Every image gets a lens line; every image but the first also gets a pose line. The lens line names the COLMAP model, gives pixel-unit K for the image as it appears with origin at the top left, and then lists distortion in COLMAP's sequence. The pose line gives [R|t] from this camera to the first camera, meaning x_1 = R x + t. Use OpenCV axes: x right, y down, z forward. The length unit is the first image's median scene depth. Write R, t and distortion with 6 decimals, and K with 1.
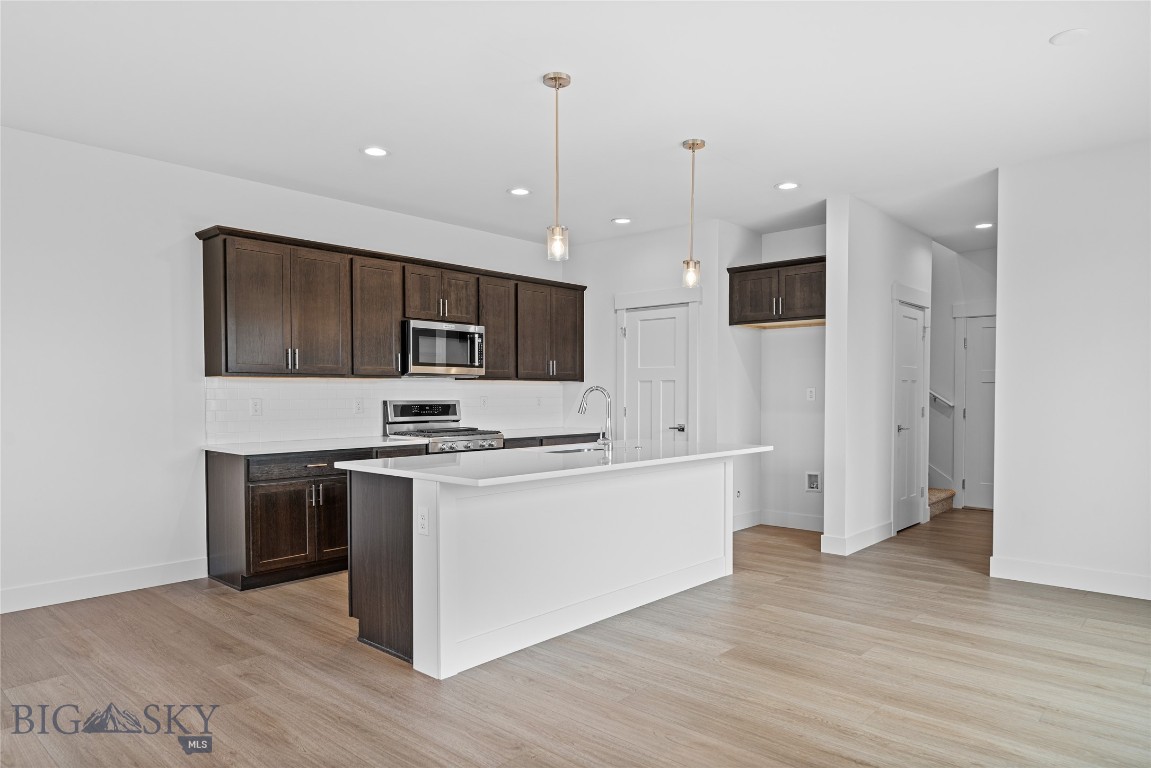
lens RADIAL K [[724.9, 0, 575.5], [0, 724.9, 384.0], [0, 0, 1]] dist [0.001242, 0.004442]
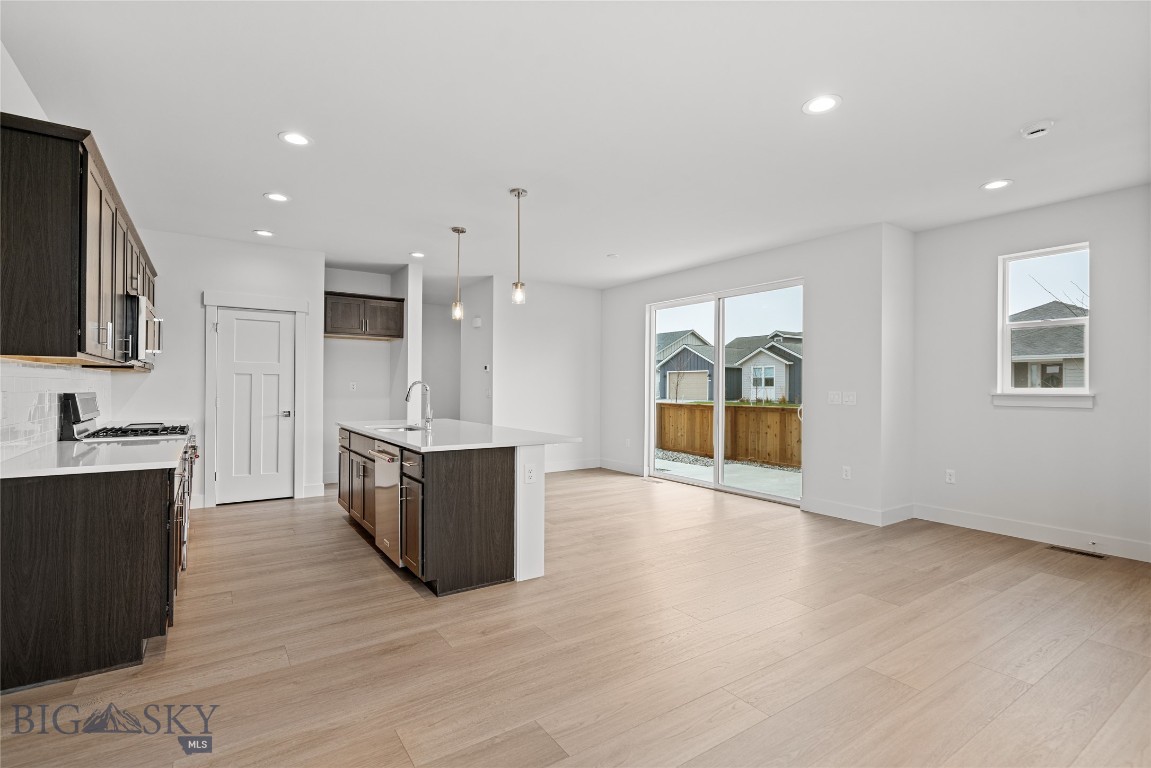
lens RADIAL K [[539.0, 0, 561.7], [0, 539.0, 382.5], [0, 0, 1]] dist [0.002294, 0.000029]
pose [[0.242214, 0.008244, 0.970188, -1.012970], [-0.018546, 0.999821, -0.003866, 0.004614], [-0.970046, -0.017057, 0.242323, 0.549202]]
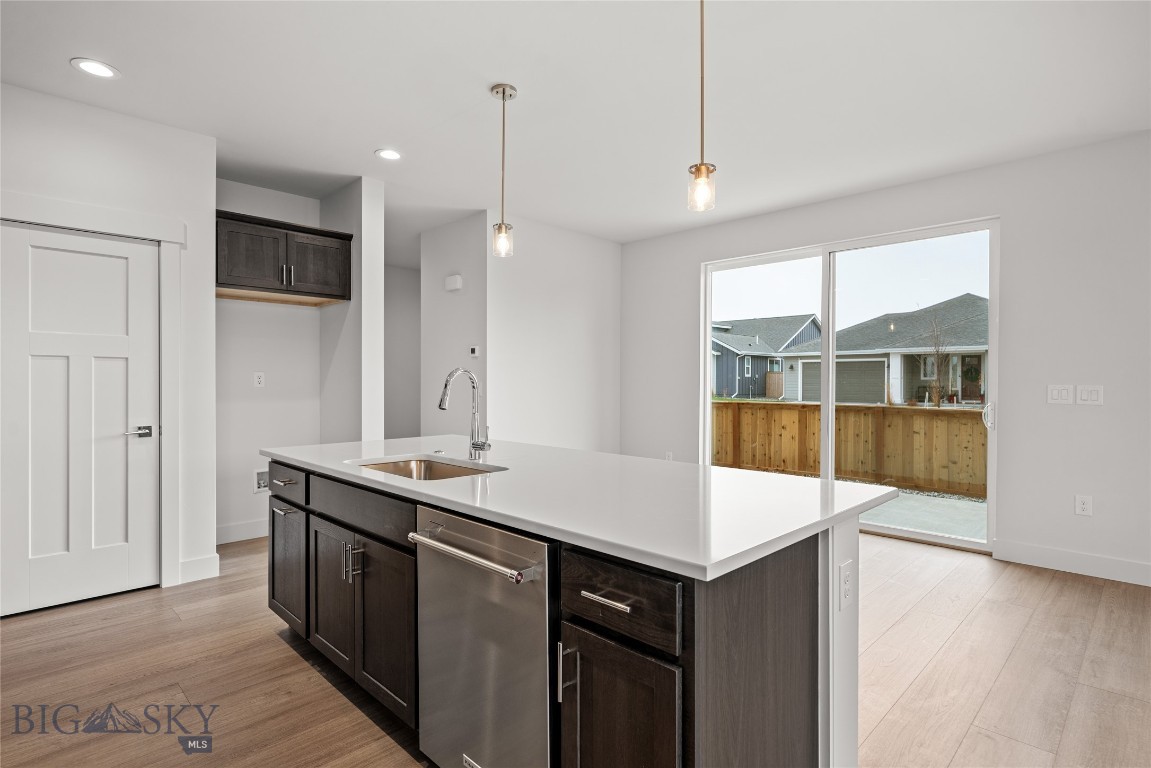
lens RADIAL K [[598.4, 0, 575.5], [0, 598.4, 384.0], [0, 0, 1]] dist [-0.000140, 0.000409]
pose [[0.050147, -0.007134, 0.998716, -0.607355], [-0.015580, 0.999847, 0.007925, 0.012250], [-0.998620, -0.015958, 0.050028, 0.960371]]
